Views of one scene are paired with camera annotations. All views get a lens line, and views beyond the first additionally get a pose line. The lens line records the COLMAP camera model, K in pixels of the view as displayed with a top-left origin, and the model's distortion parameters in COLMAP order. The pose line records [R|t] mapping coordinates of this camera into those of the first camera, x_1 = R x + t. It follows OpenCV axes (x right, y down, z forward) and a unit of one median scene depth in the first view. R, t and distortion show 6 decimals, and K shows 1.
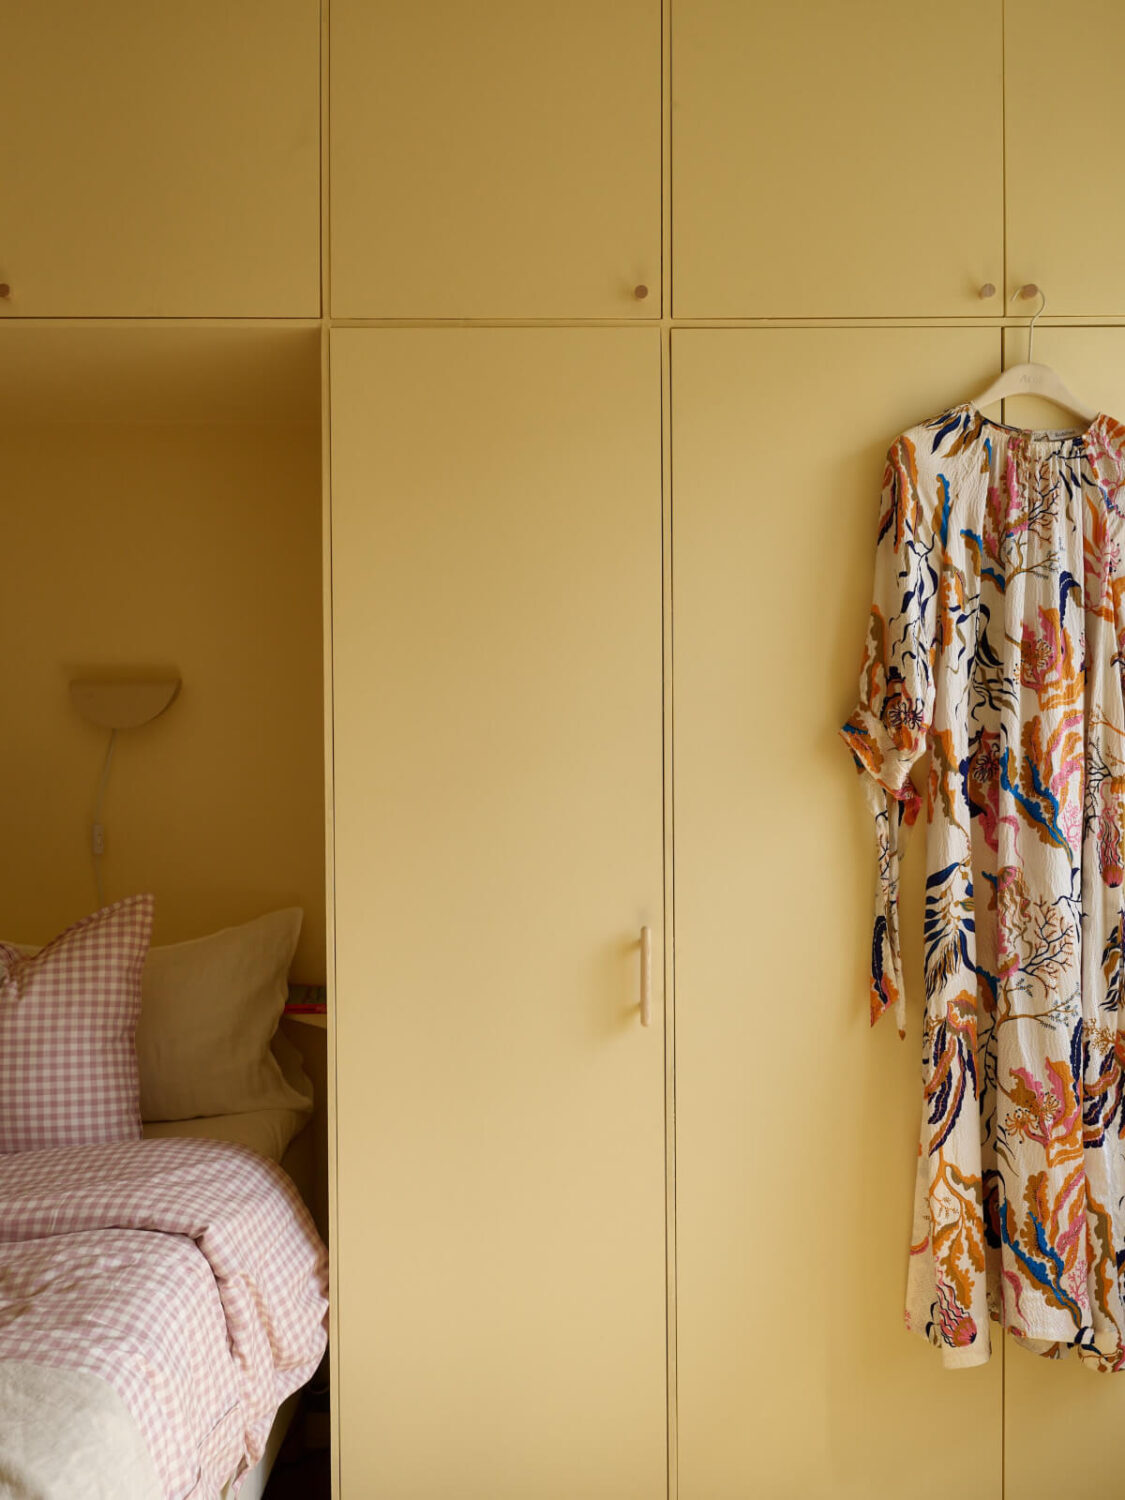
lens RADIAL K [[1337.4, 0, 565.5], [0, 1337.4, 751.6], [0, 0, 1]] dist [0.007746, 0.003274]
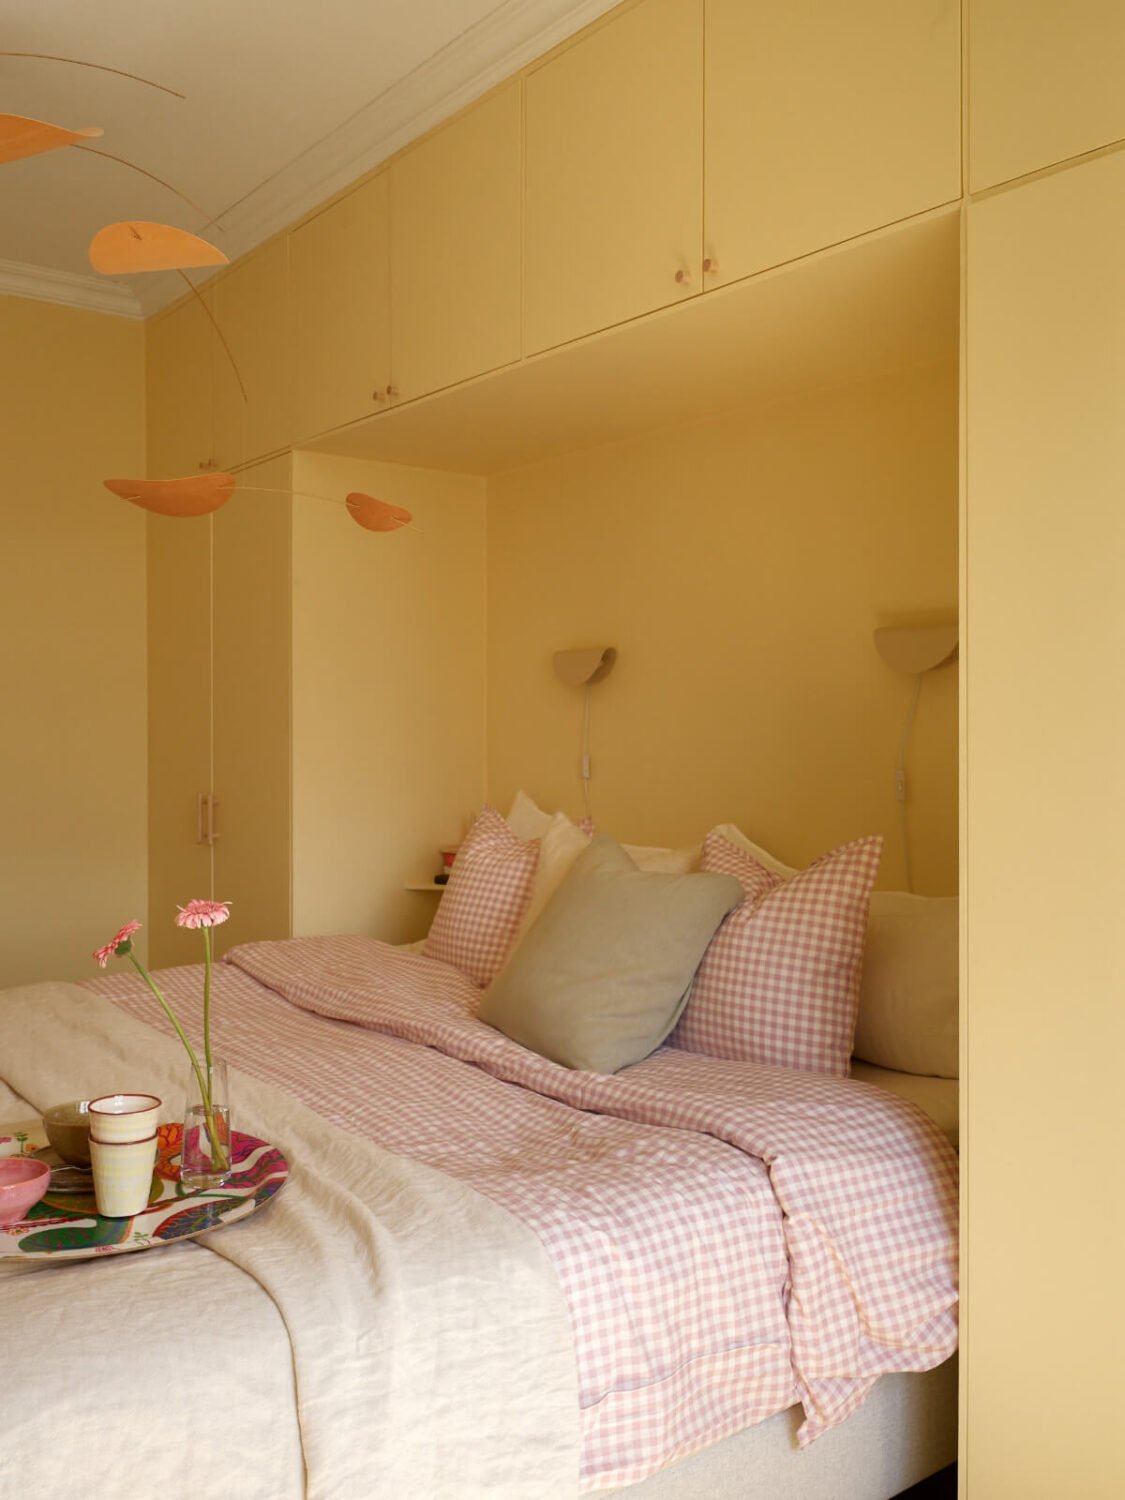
lens RADIAL K [[1337.4, 0, 565.4], [0, 1337.4, 742.2], [0, 0, 1]] dist [0.007746, 0.003274]
pose [[0.606429, 0.014350, -0.795008, 0.369788], [-0.017827, 0.999831, 0.004448, 0.041522], [0.794937, 0.011475, 0.606583, 0.241979]]
